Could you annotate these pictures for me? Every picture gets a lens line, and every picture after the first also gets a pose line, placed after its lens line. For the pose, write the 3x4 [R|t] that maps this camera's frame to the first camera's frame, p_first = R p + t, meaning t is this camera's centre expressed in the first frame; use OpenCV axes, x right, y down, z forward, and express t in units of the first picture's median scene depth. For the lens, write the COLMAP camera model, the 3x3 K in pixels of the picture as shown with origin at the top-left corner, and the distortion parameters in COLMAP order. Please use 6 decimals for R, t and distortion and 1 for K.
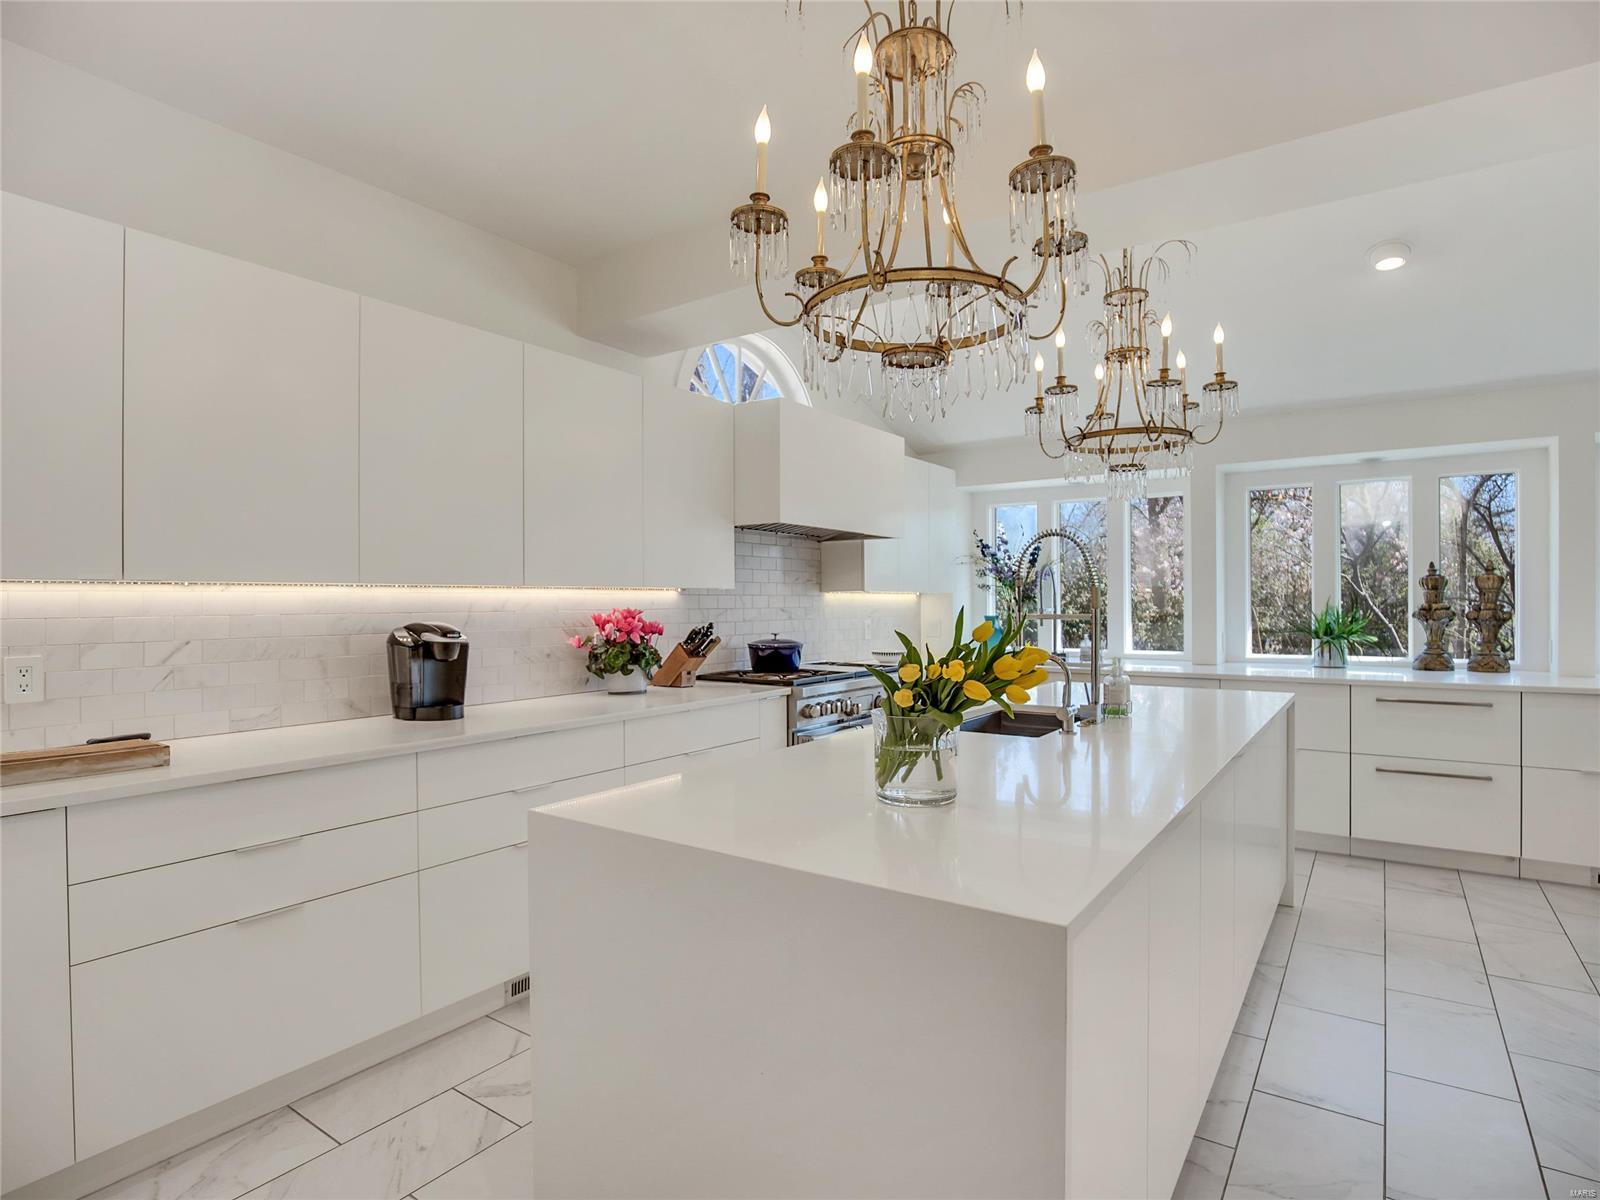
lens RADIAL K [[856.1, 0, 815.1], [0, 856.1, 612.3], [0, 0, 1]] dist [-0.021402, 0.001916]
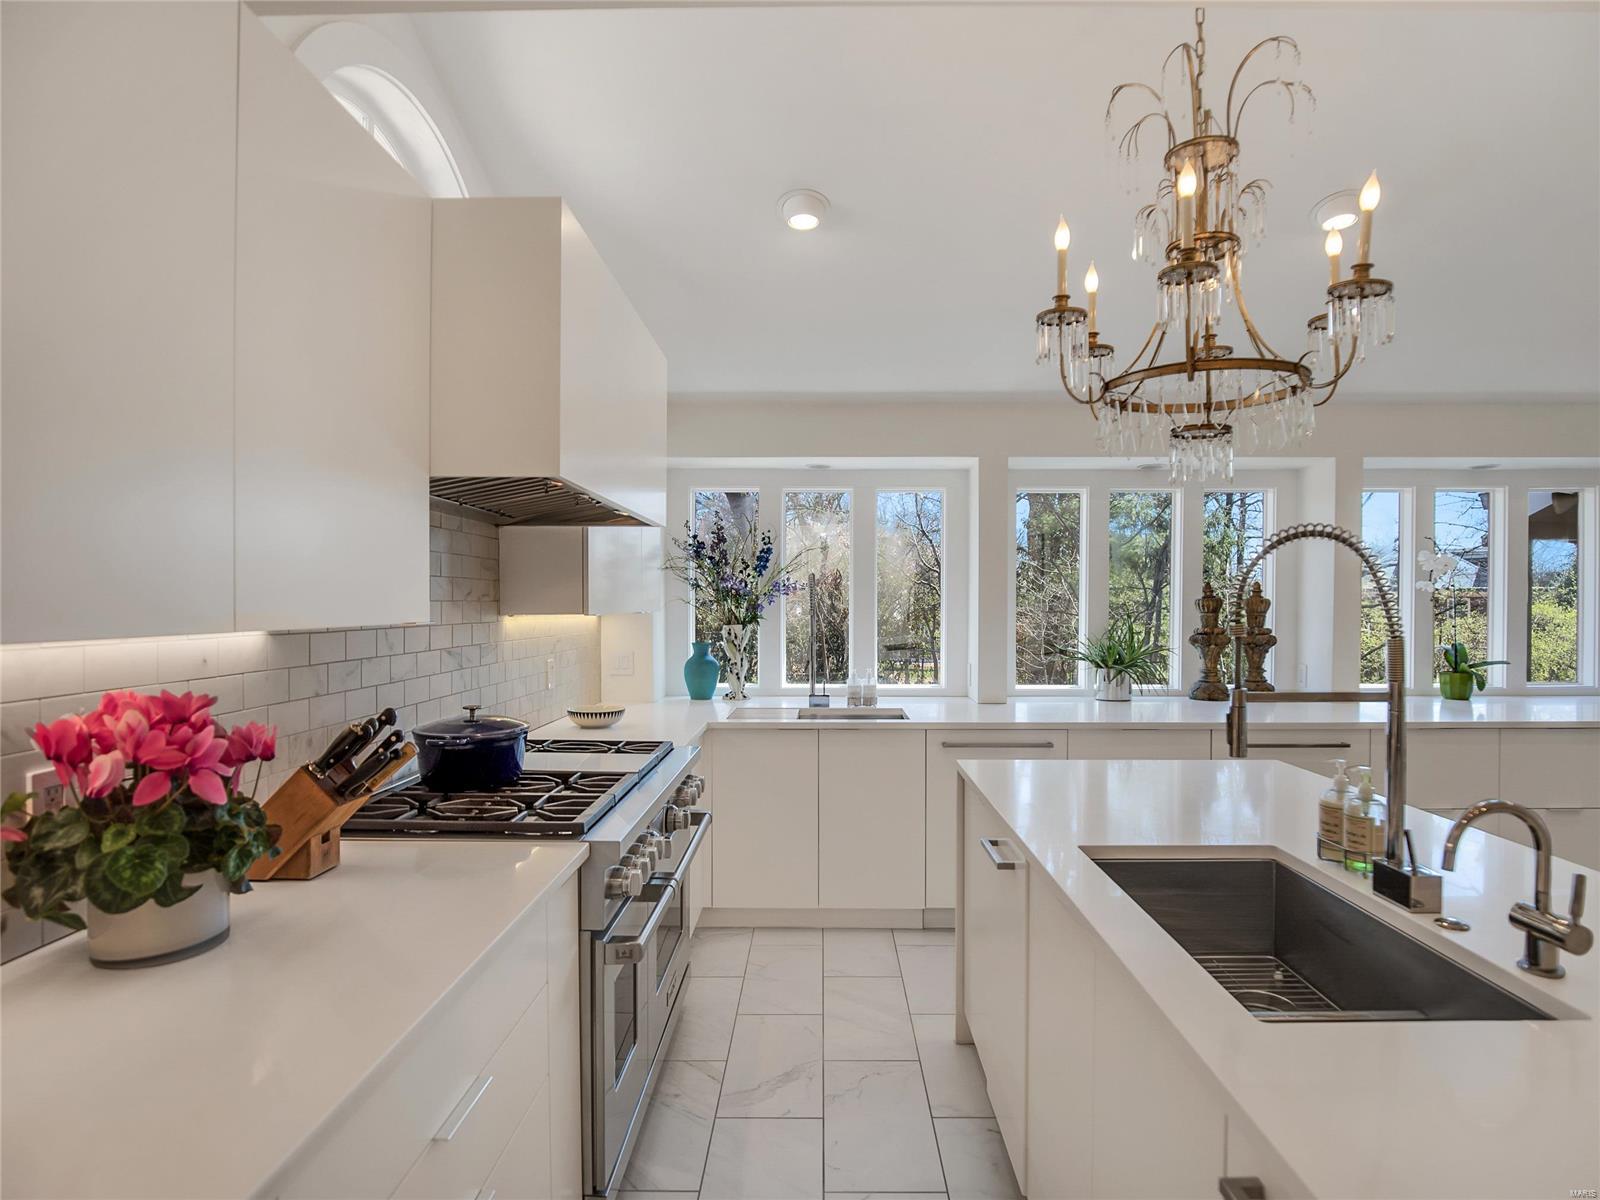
lens RADIAL K [[856.1, 0, 815.1], [0, 856.1, 612.3], [0, 0, 1]] dist [-0.021402, 0.001916]
pose [[0.822815, -0.001809, 0.568307, -0.196044], [0.001585, 0.999998, 0.000888, -0.035761], [-0.568308, 0.000170, 0.822816, 0.582935]]
